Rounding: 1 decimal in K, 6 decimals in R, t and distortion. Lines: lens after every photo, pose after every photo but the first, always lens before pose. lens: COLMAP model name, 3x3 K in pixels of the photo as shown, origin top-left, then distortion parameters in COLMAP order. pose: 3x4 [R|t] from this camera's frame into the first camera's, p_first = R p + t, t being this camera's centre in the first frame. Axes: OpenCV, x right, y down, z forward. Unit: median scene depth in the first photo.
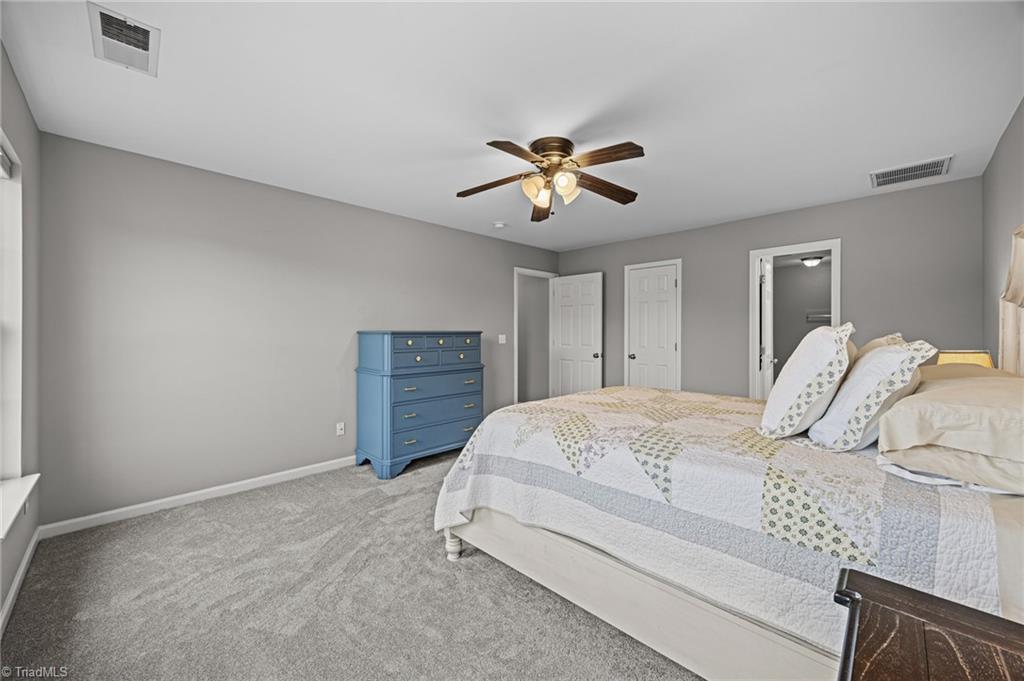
lens RADIAL K [[396.7, 0, 516.9], [0, 396.7, 332.0], [0, 0, 1]] dist [0.001718, 0.000337]
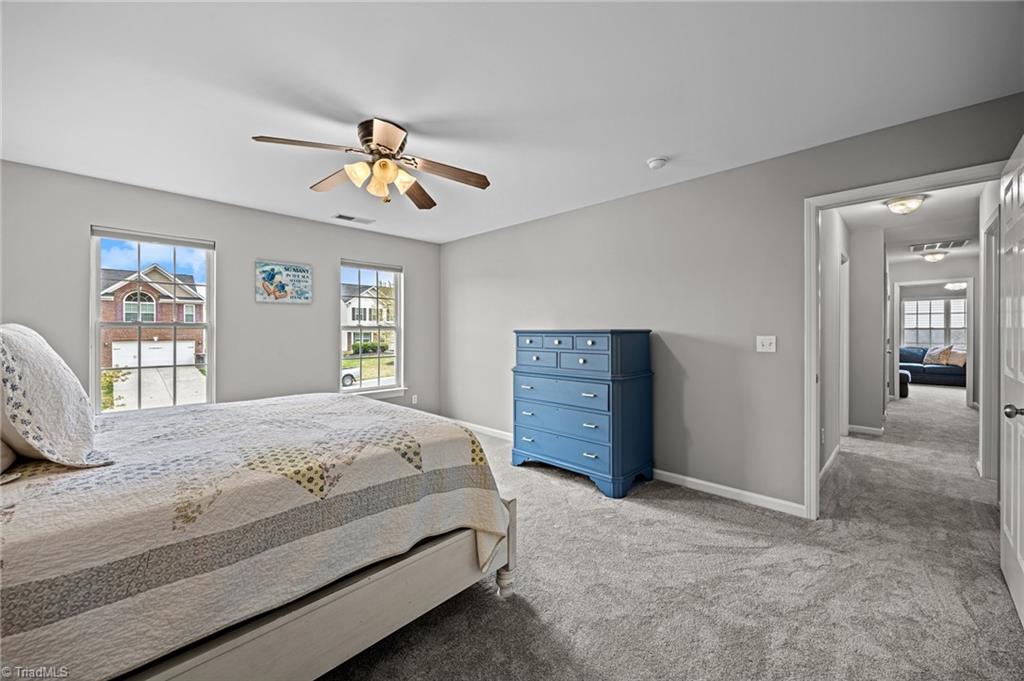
lens RADIAL K [[396.7, 0, 512.9], [0, 396.7, 332.7], [0, 0, 1]] dist [0.001718, 0.000337]
pose [[-0.015195, -0.000227, -0.999885, 0.663029], [-0.002841, 0.999996, -0.000184, 0.004638], [0.999881, 0.002838, -0.015196, 0.874617]]
